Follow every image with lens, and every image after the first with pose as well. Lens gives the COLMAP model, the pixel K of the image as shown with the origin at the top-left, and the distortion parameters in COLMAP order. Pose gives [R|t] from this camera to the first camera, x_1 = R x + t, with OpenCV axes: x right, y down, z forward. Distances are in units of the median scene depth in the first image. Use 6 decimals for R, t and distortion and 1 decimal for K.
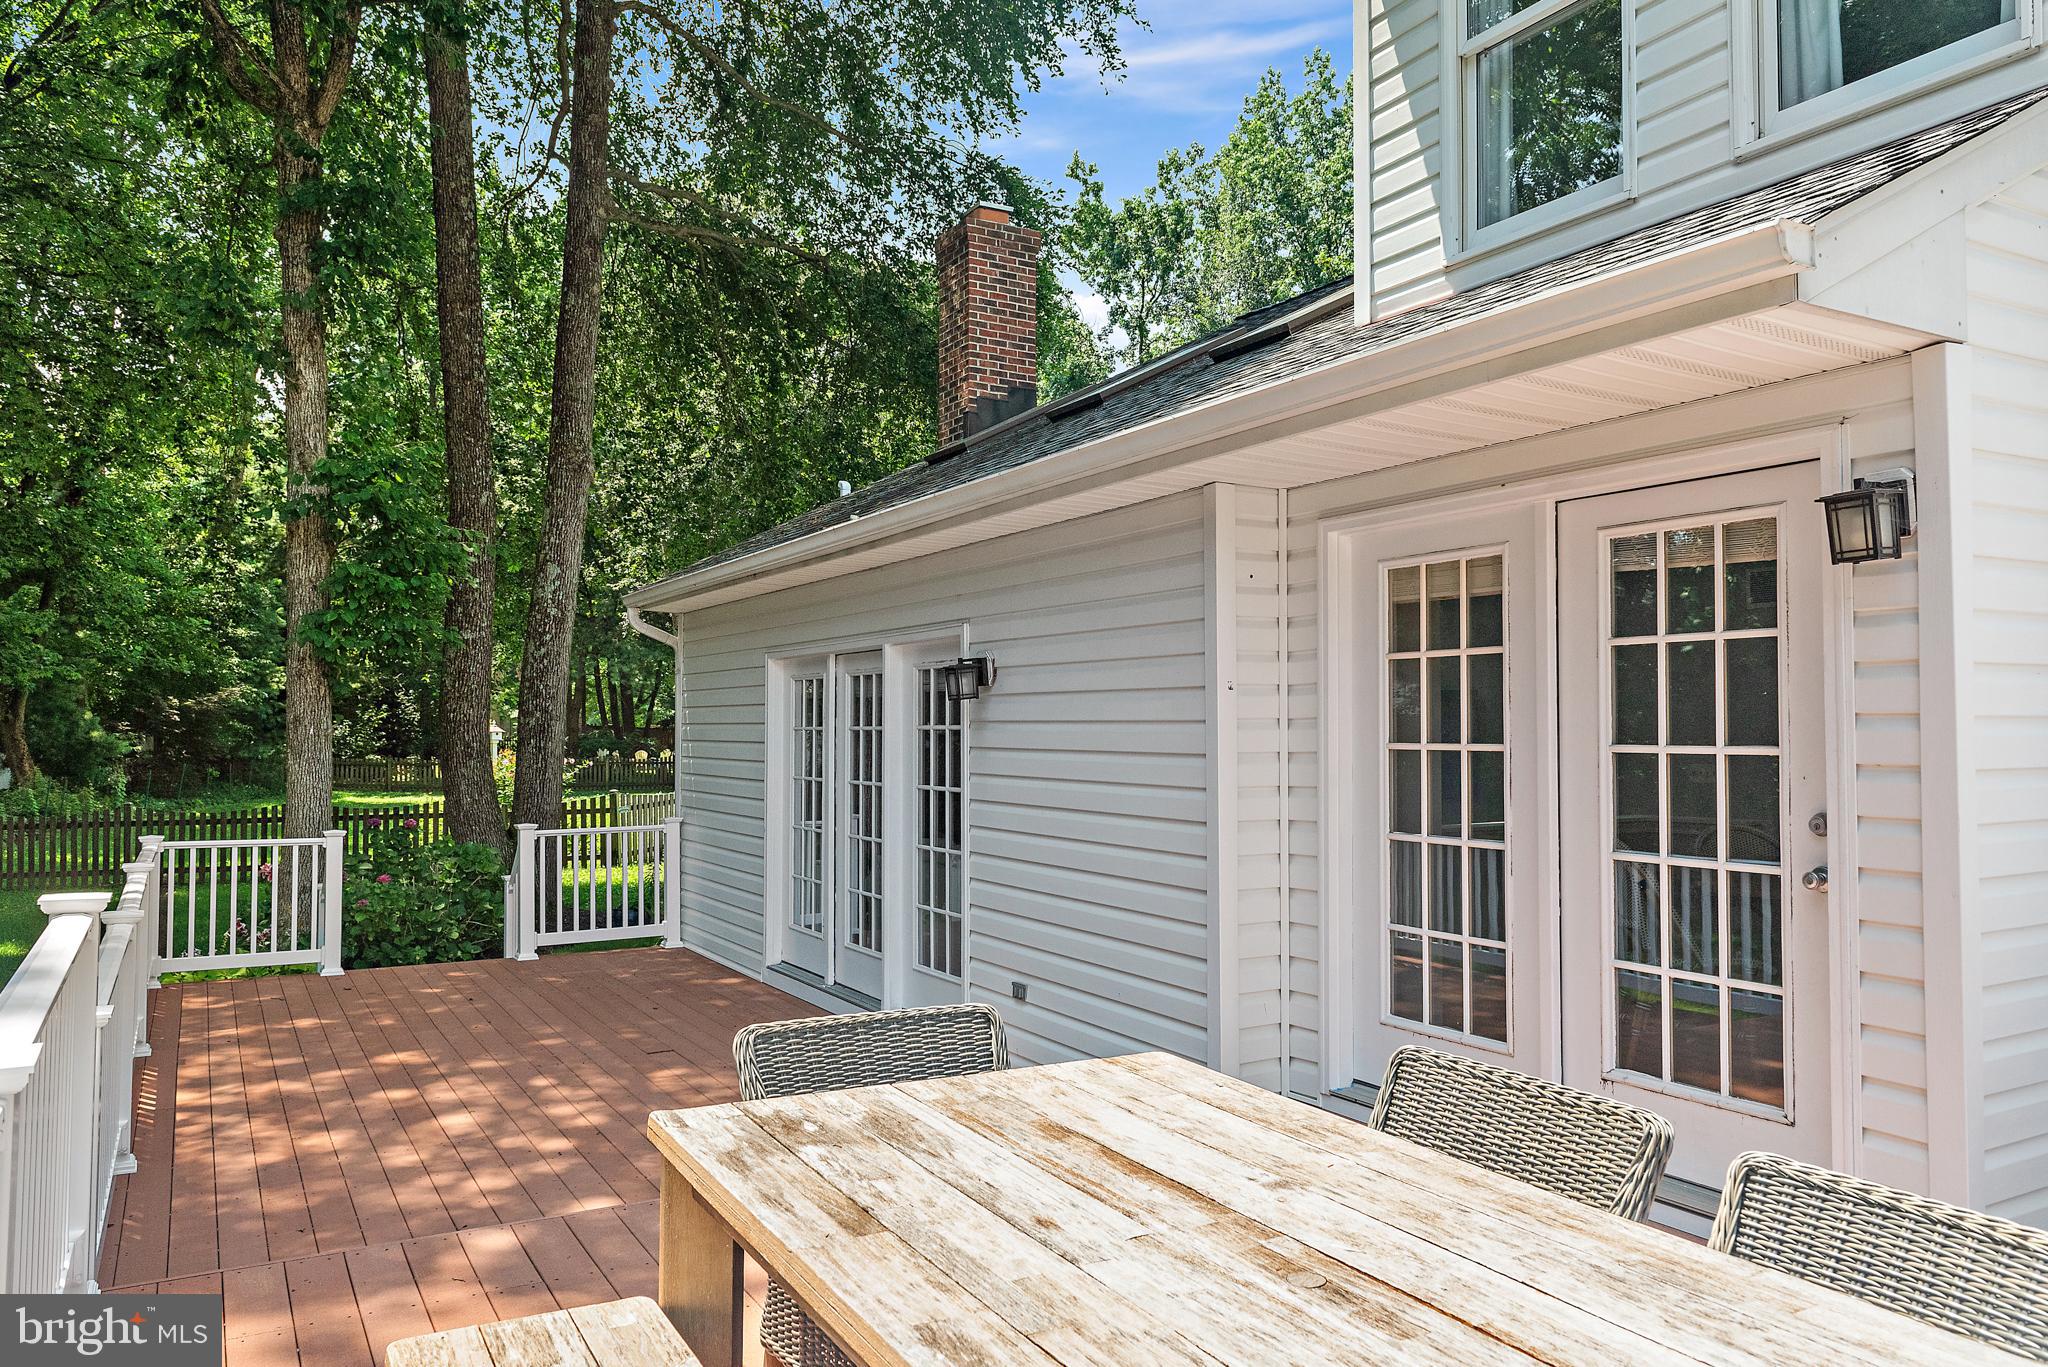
lens RADIAL K [[1431.3, 0, 1024.0], [0, 1431.3, 683.5], [0, 0, 1]] dist [0.000618, -0.000330]
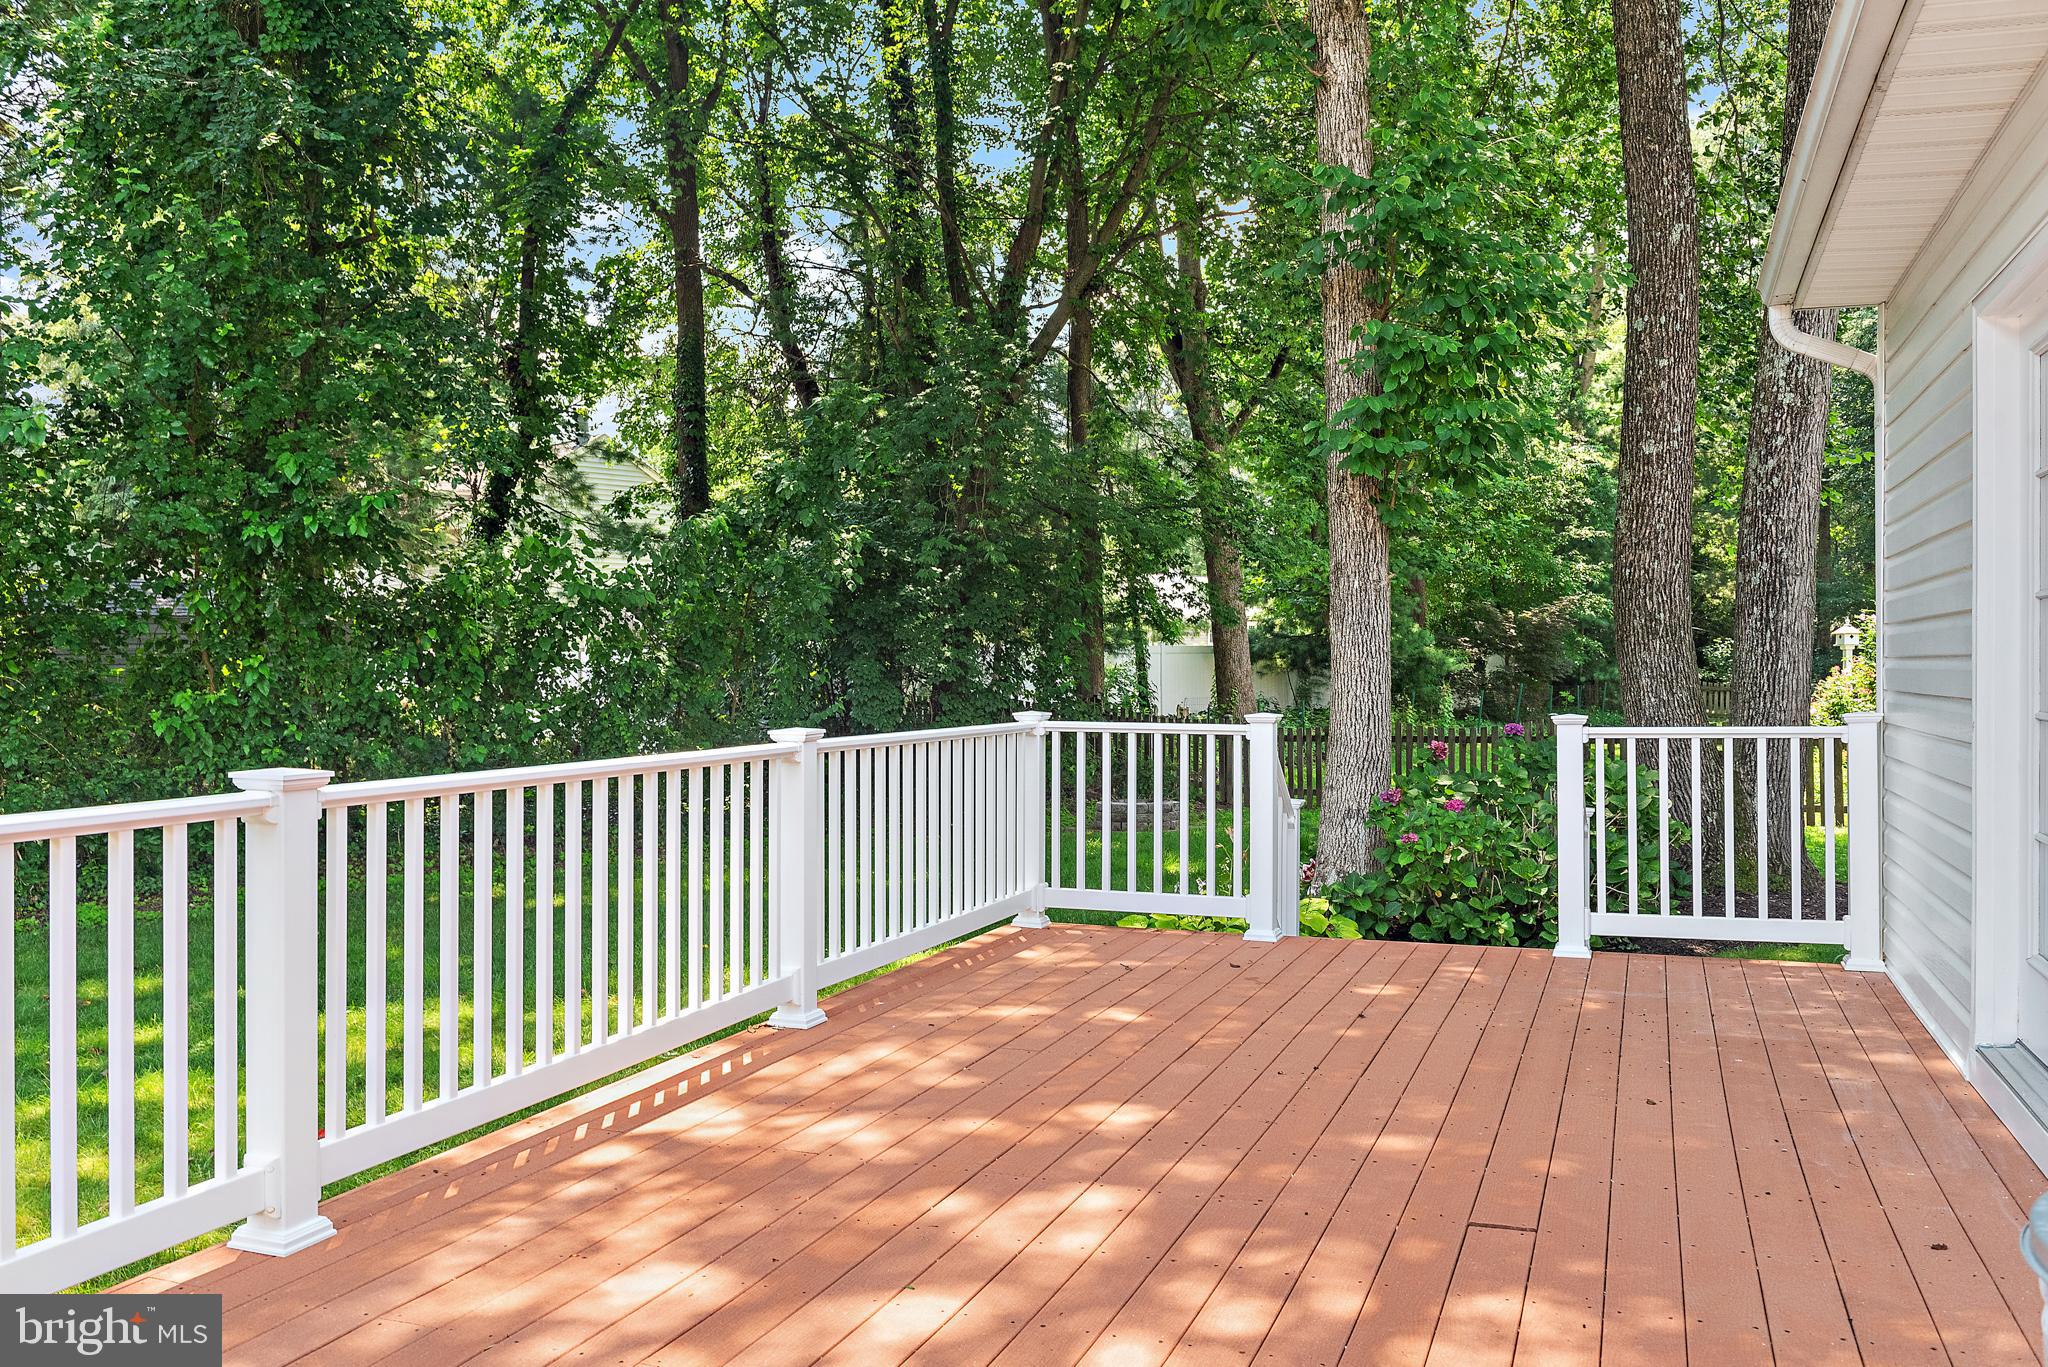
lens RADIAL K [[1651.8, 0, 1024.0], [0, 1651.8, 683.5], [0, 0, 1]] dist [-0.014916, -0.003830]
pose [[0.634554, 0.004440, -0.772866, 0.012745], [0.028960, 0.999145, 0.029518, 0.055891], [0.772336, -0.041113, 0.633882, 0.394565]]
